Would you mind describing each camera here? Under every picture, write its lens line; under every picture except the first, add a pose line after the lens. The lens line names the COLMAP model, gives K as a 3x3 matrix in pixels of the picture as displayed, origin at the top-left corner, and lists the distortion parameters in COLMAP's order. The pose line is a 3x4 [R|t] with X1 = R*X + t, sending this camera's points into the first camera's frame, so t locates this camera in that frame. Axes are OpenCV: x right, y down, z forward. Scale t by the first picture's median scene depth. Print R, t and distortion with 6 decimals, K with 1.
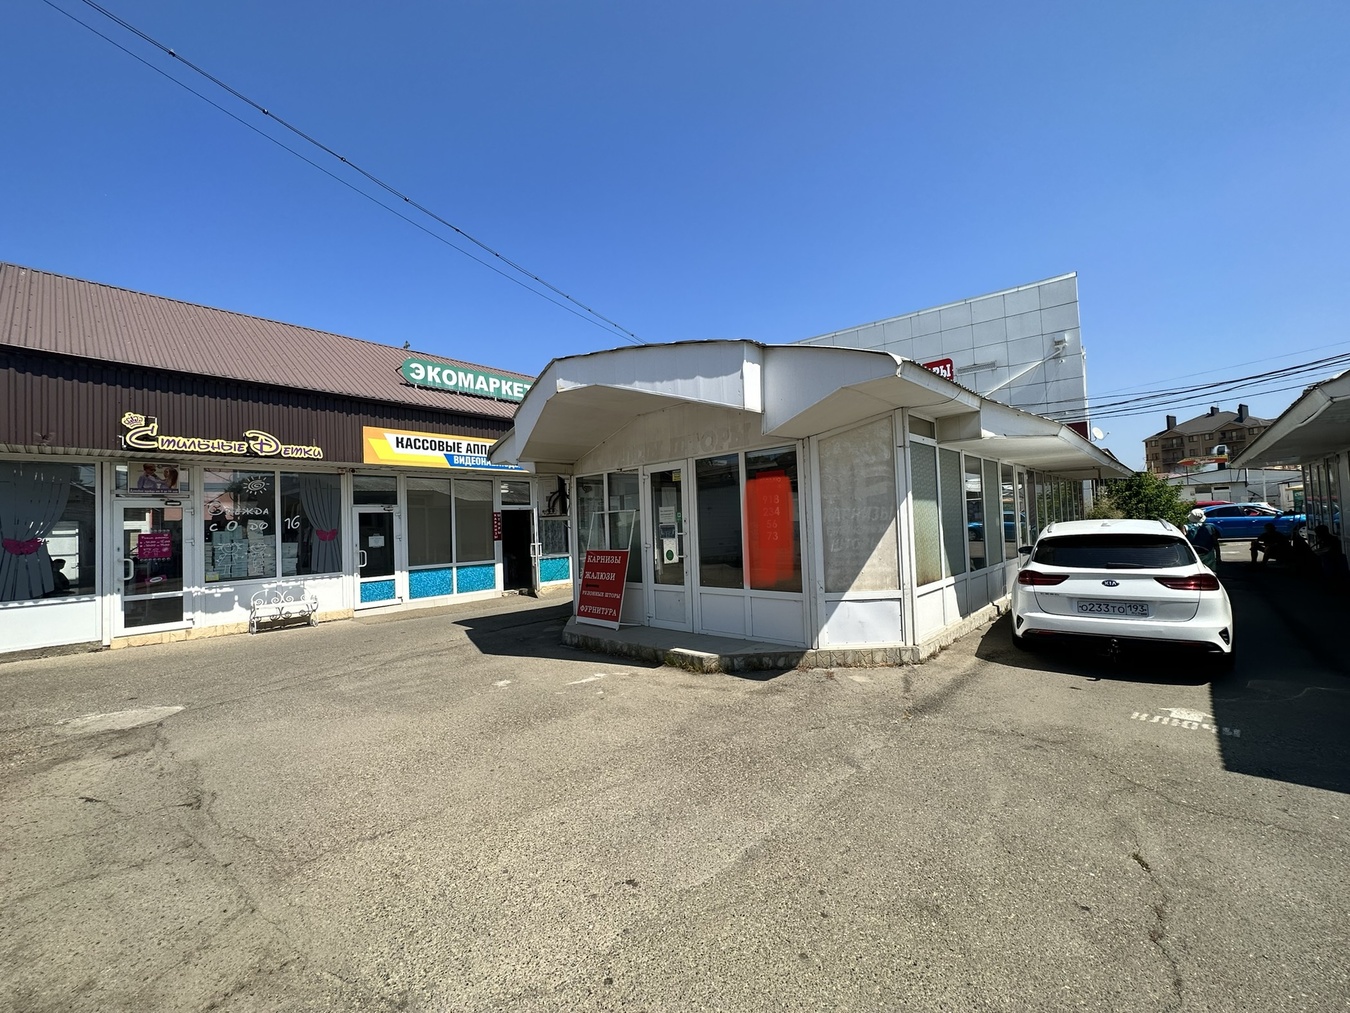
lens RADIAL K [[543.7, 0, 673.7], [0, 543.7, 507.8], [0, 0, 1]] dist [-0.000455, -0.000019]
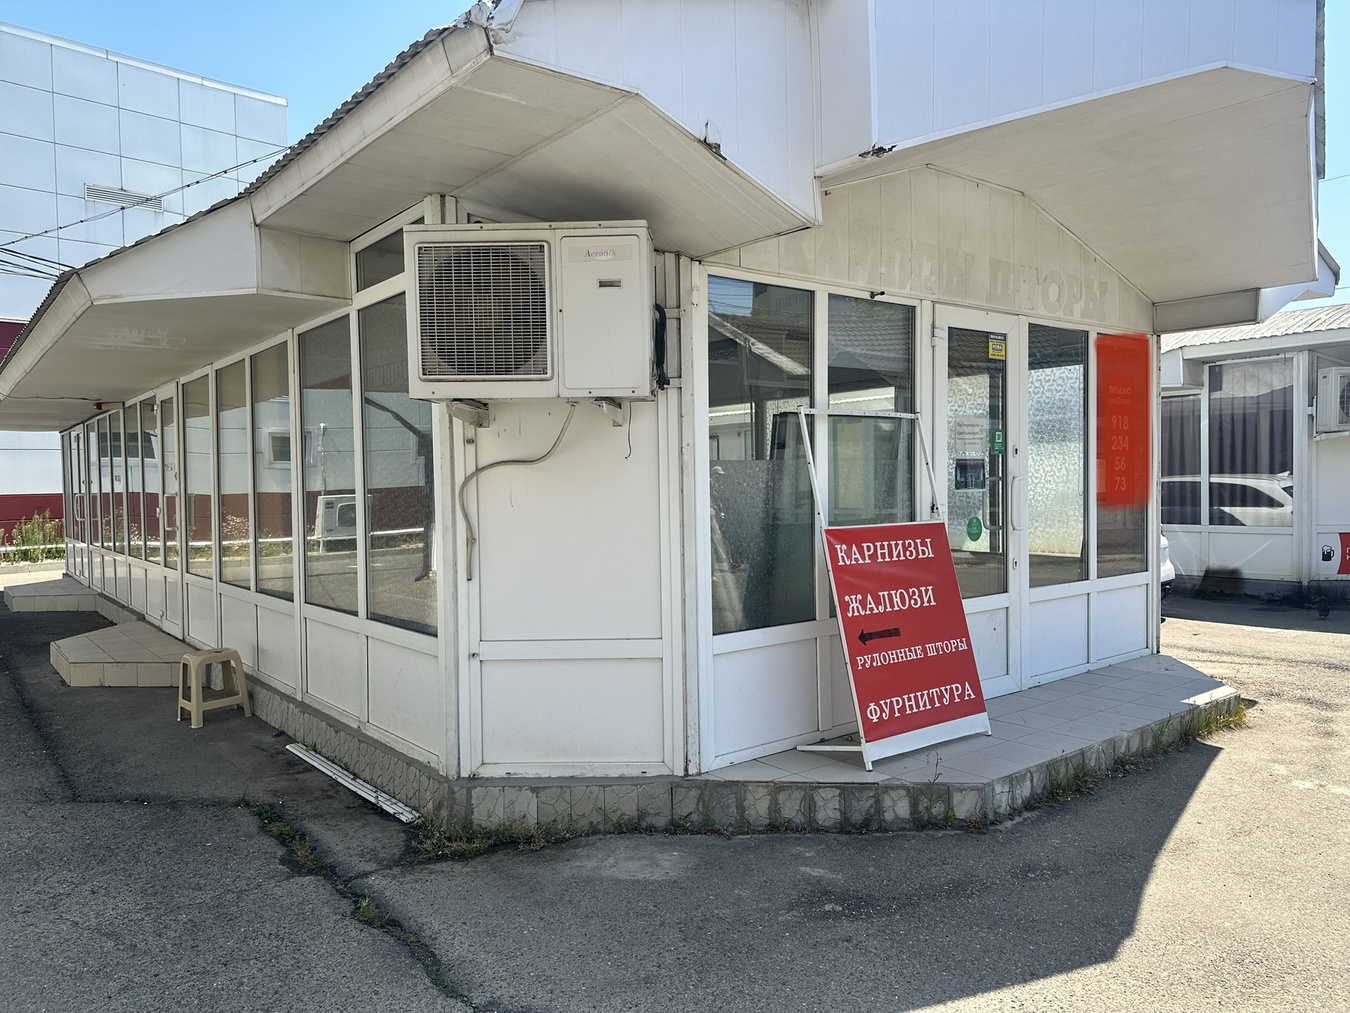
lens RADIAL K [[966.3, 0, 673.8], [0, 966.3, 506.9], [0, 0, 1]] dist [0.001401, -0.001563]
pose [[0.151775, 0.009041, 0.988374, -0.768232], [-0.020343, 0.999775, -0.006021, 0.076449], [-0.988206, -0.019193, 0.151925, 1.081431]]
